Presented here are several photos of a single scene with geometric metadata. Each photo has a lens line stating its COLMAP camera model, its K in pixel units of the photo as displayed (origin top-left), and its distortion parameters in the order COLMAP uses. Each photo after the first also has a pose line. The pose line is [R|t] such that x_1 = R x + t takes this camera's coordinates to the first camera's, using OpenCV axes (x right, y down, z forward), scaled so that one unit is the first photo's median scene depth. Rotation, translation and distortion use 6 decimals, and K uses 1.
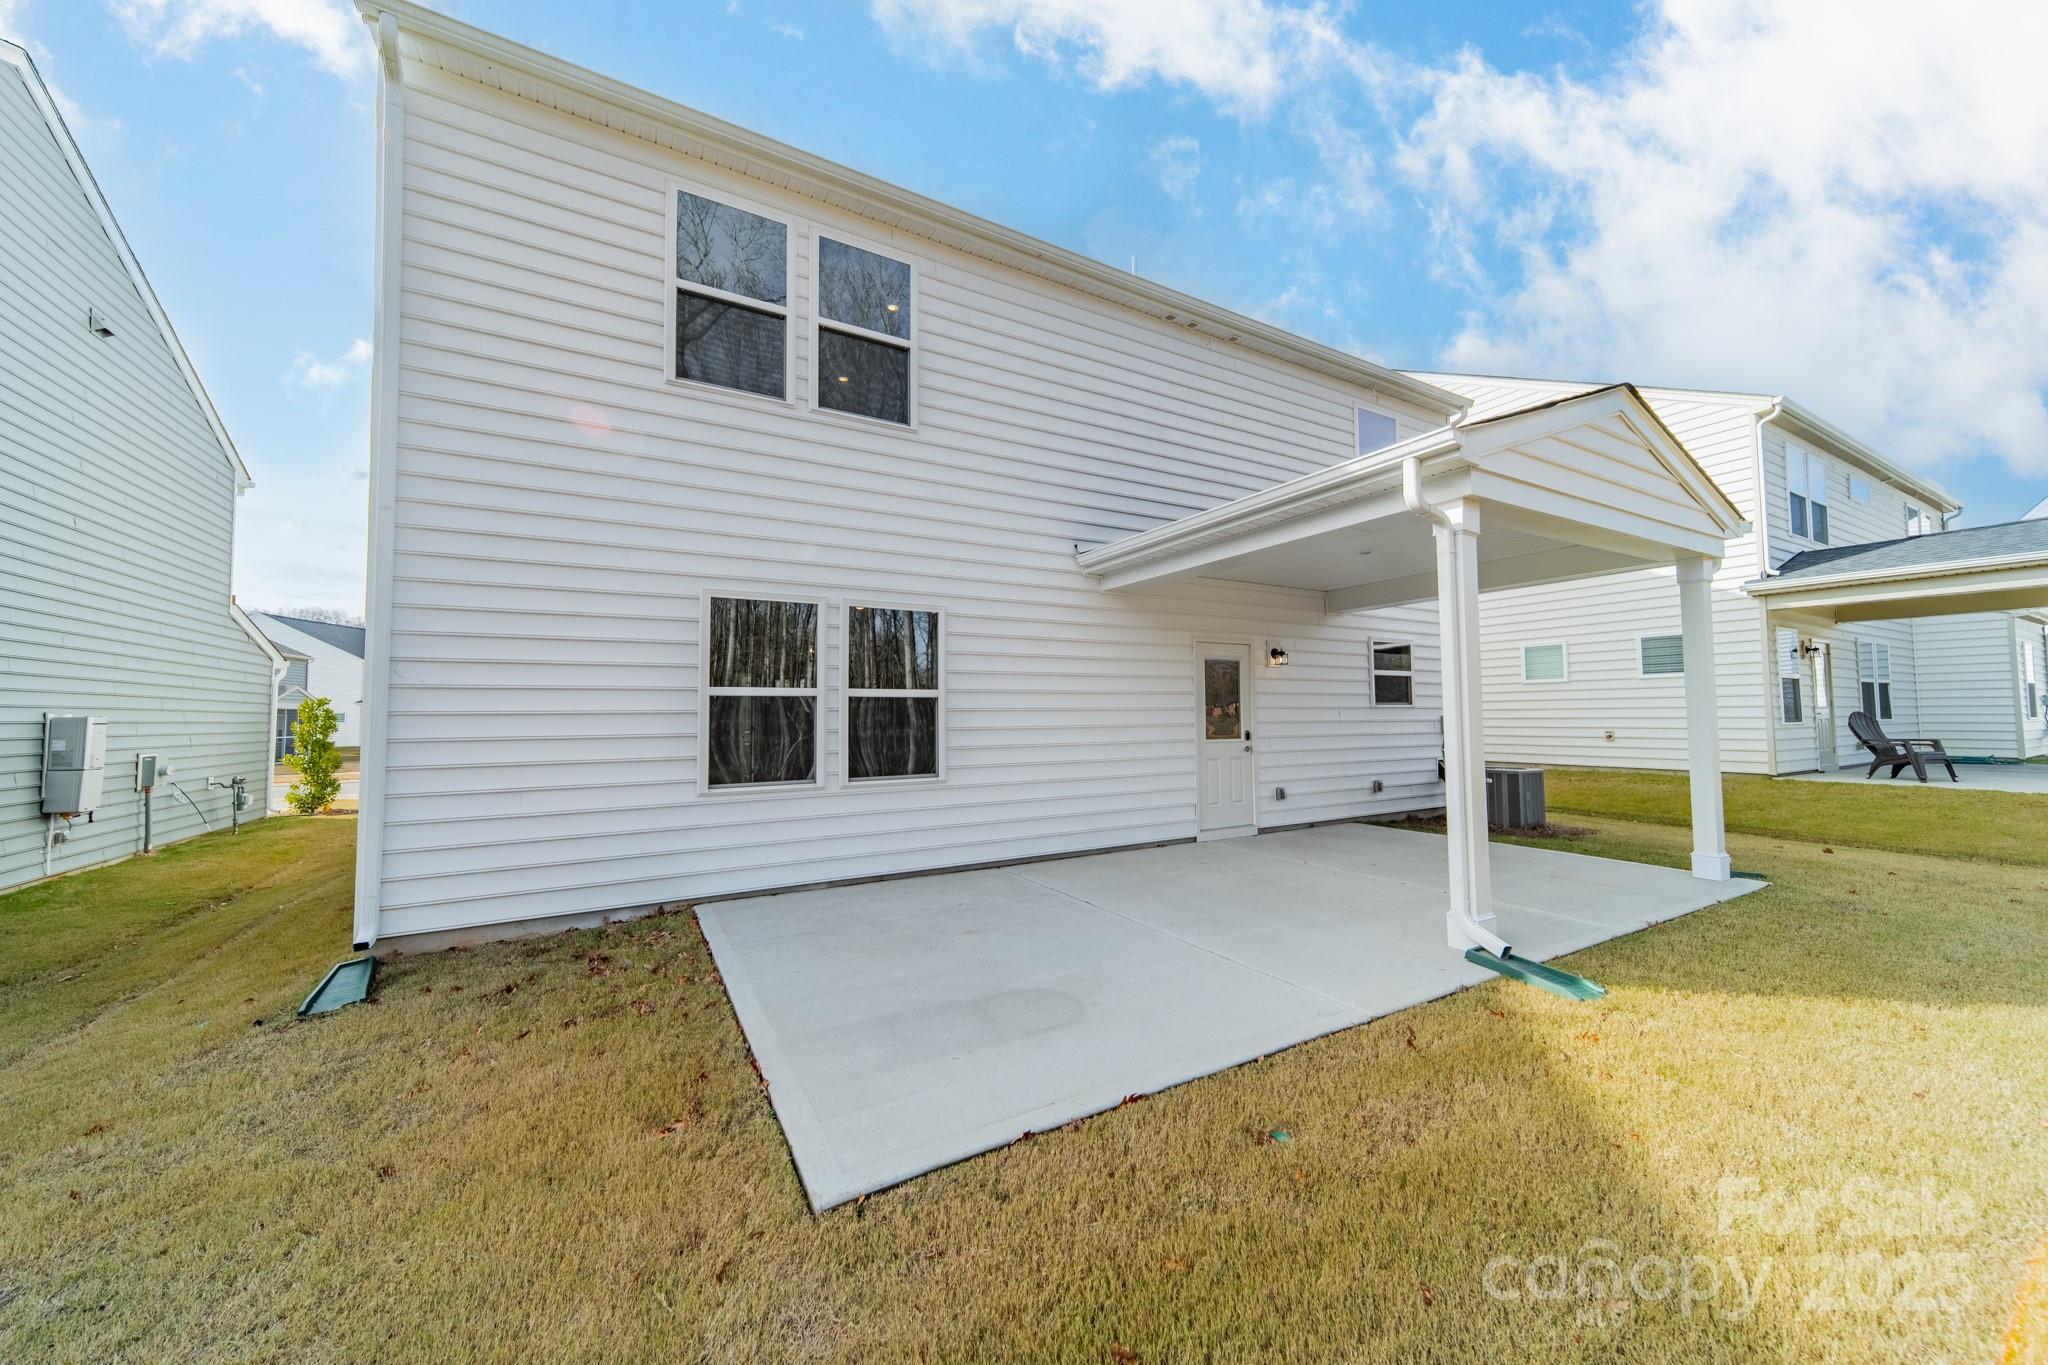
lens RADIAL K [[725.1, 0, 1024.5], [0, 725.1, 681.6], [0, 0, 1]] dist [0.010433, 0.000094]
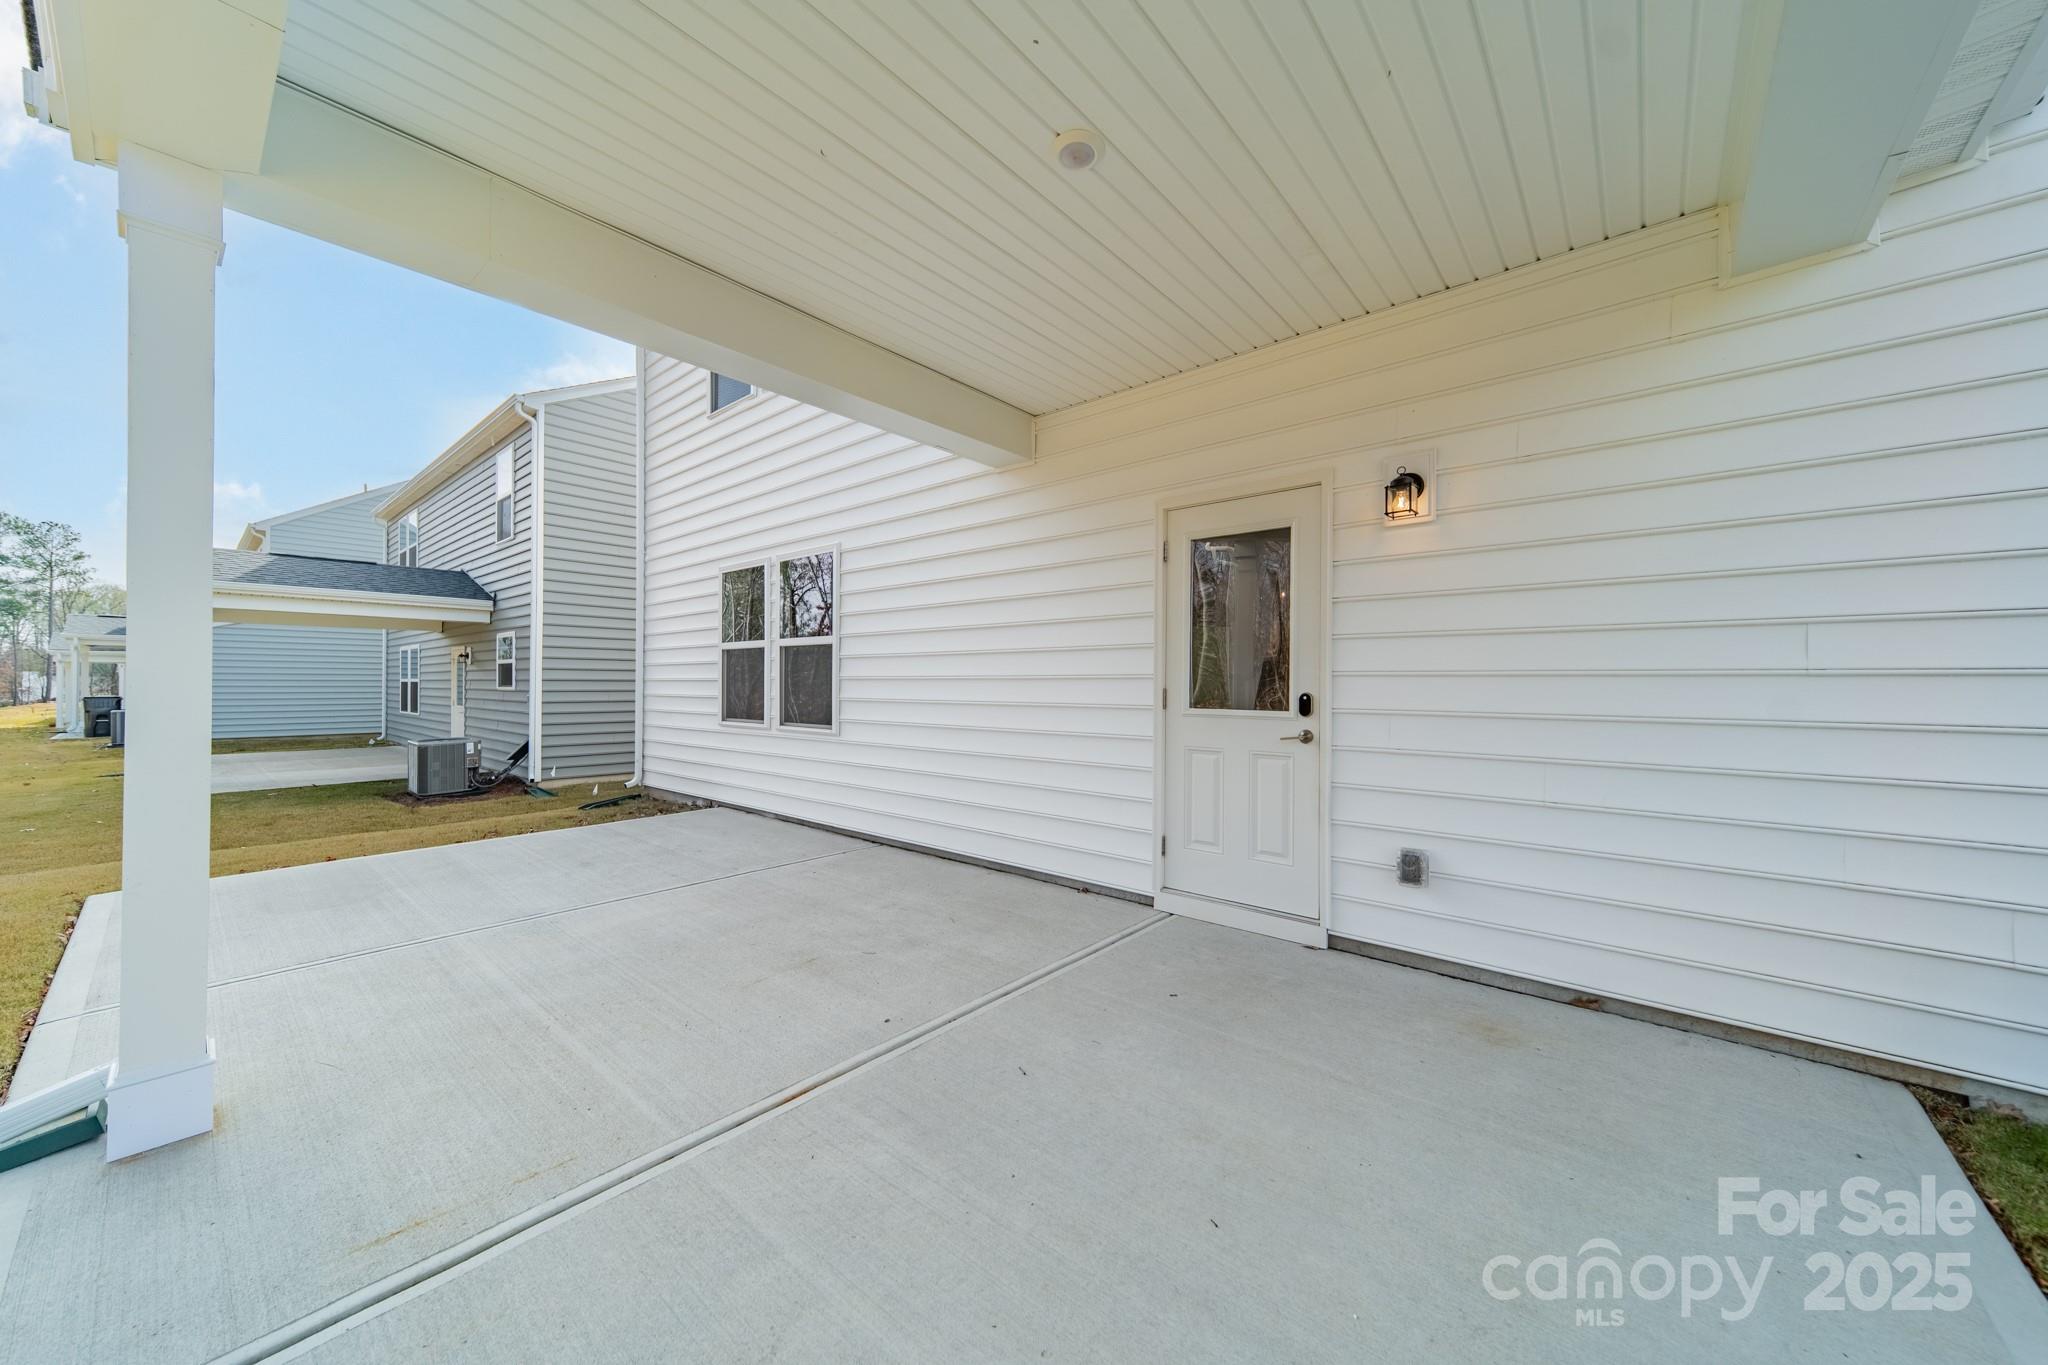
lens RADIAL K [[725.1, 0, 1025.4], [0, 725.1, 683.7], [0, 0, 1]] dist [0.010433, 0.000094]
pose [[0.337190, 0.008599, -0.941397, 0.686642], [0.037057, 0.999062, 0.022399, 0.049654], [0.940707, -0.042438, 0.336555, 0.753645]]
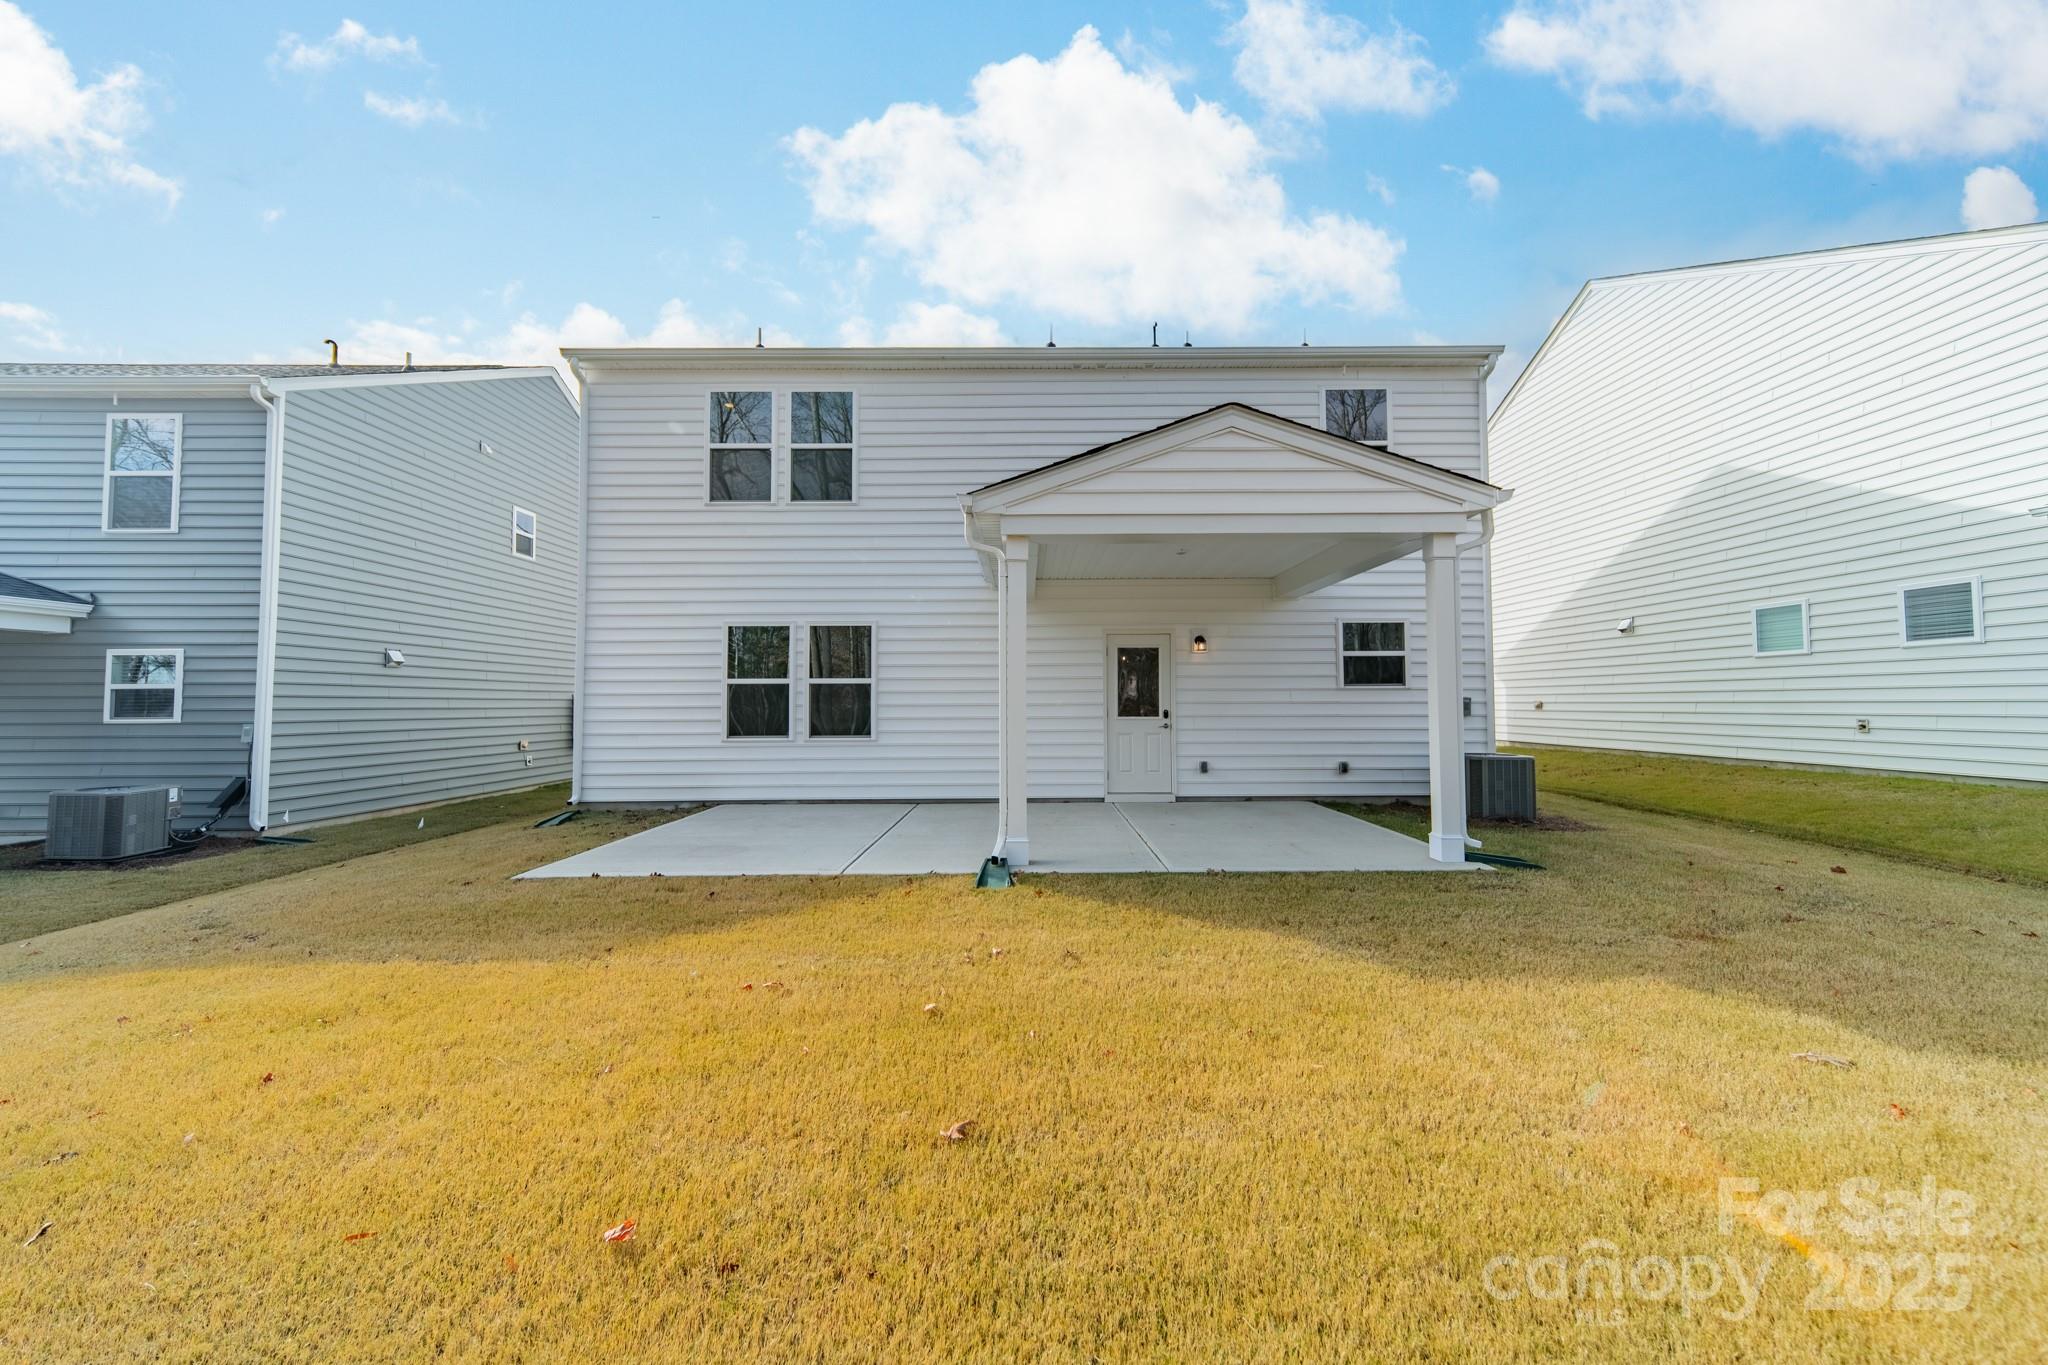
lens RADIAL K [[725.1, 0, 1026.5], [0, 725.1, 676.8], [0, 0, 1]] dist [0.010433, 0.000094]
pose [[0.869520, -0.014667, -0.493680, 0.721249], [0.021018, 0.999752, 0.007318, 0.003151], [0.493450, -0.016739, 0.869613, -0.099716]]
